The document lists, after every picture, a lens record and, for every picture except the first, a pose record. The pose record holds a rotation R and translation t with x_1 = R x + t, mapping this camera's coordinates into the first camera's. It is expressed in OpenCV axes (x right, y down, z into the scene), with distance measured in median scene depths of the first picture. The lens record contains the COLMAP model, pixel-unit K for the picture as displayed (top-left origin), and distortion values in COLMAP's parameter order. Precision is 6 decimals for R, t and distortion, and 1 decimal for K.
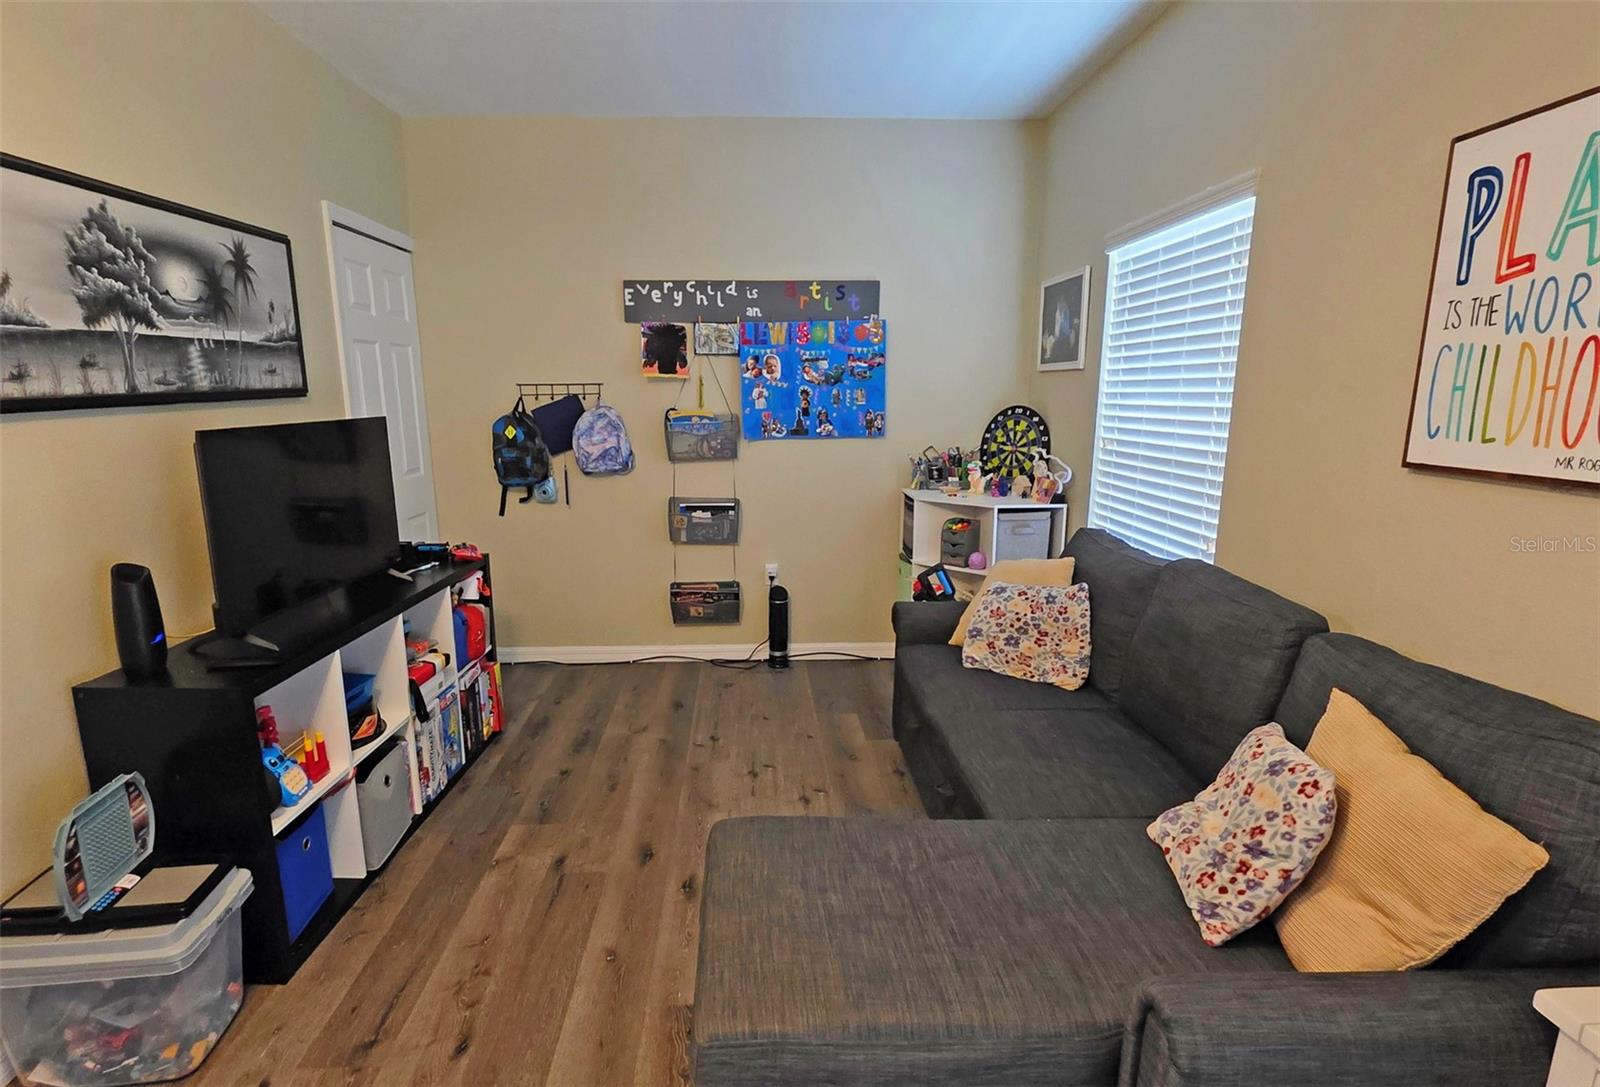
lens RADIAL K [[790.3, 0, 774.0], [0, 790.3, 556.1], [0, 0, 1]] dist [-0.001338, -0.000771]
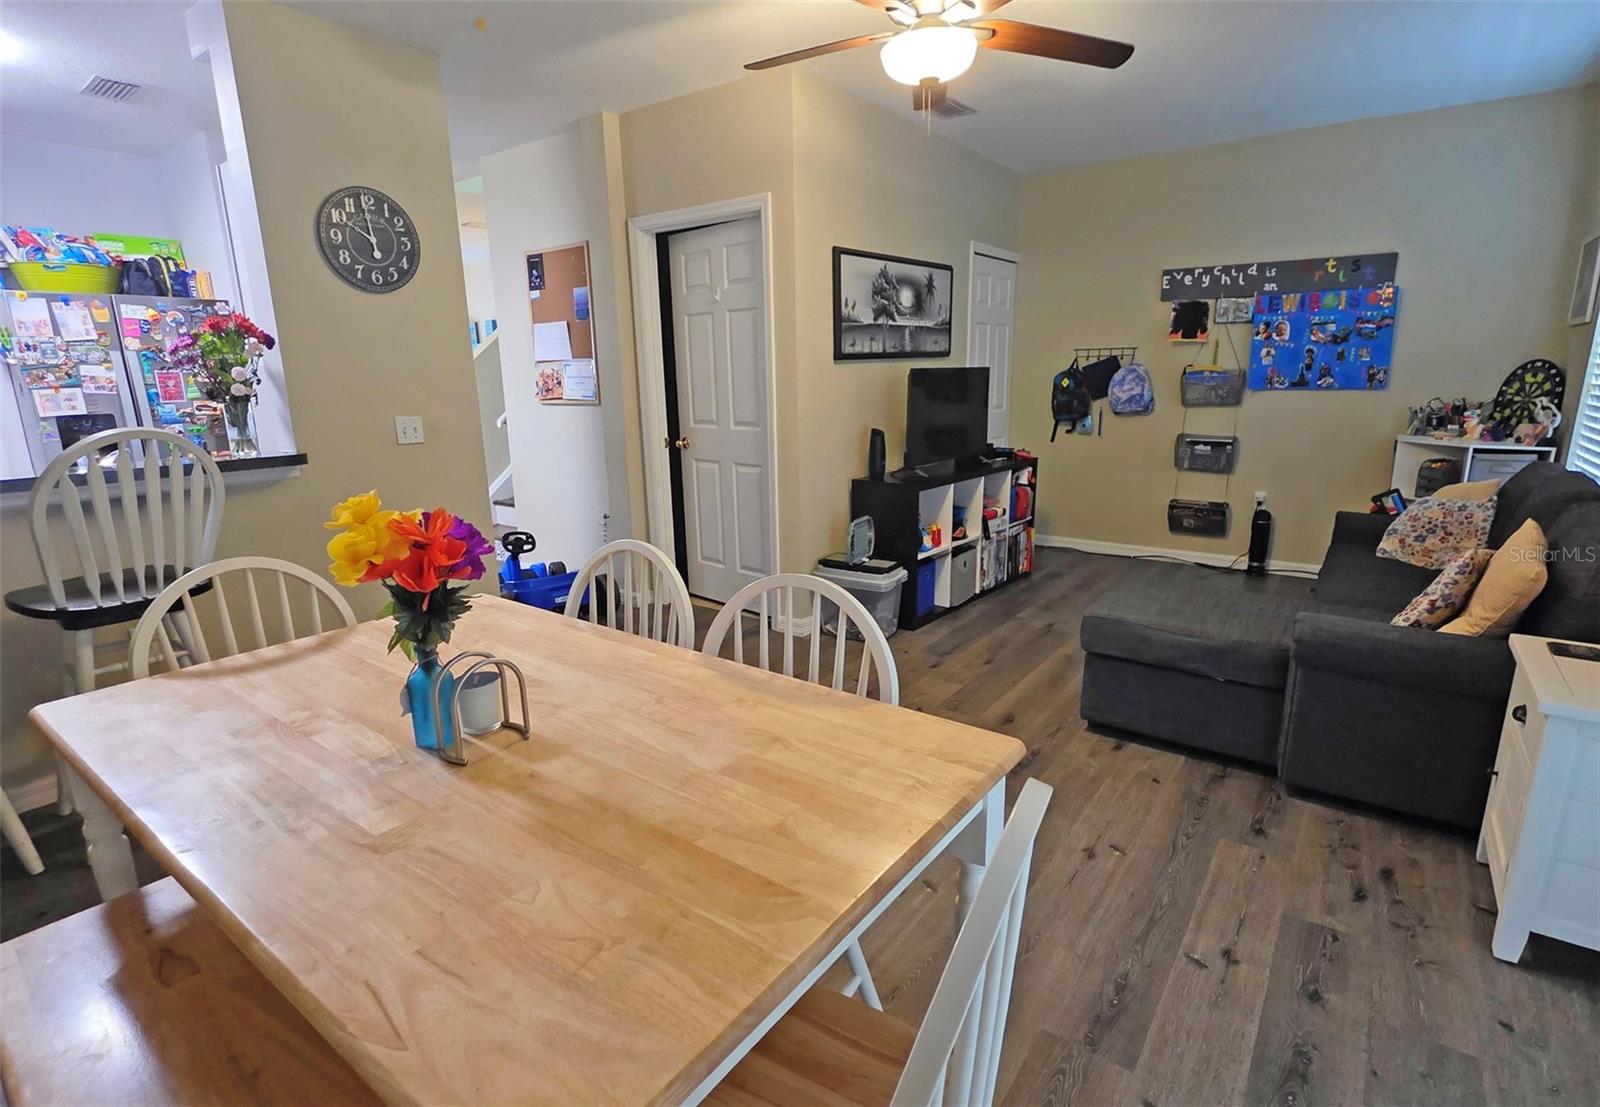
lens RADIAL K [[790.3, 0, 801.3], [0, 790.3, 554.5], [0, 0, 1]] dist [-0.001338, -0.000771]
pose [[0.788691, 0.134105, -0.599985, 0.324071], [-0.118223, 0.990788, 0.066049, 0.193582], [0.603315, 0.018840, 0.797280, -0.729303]]
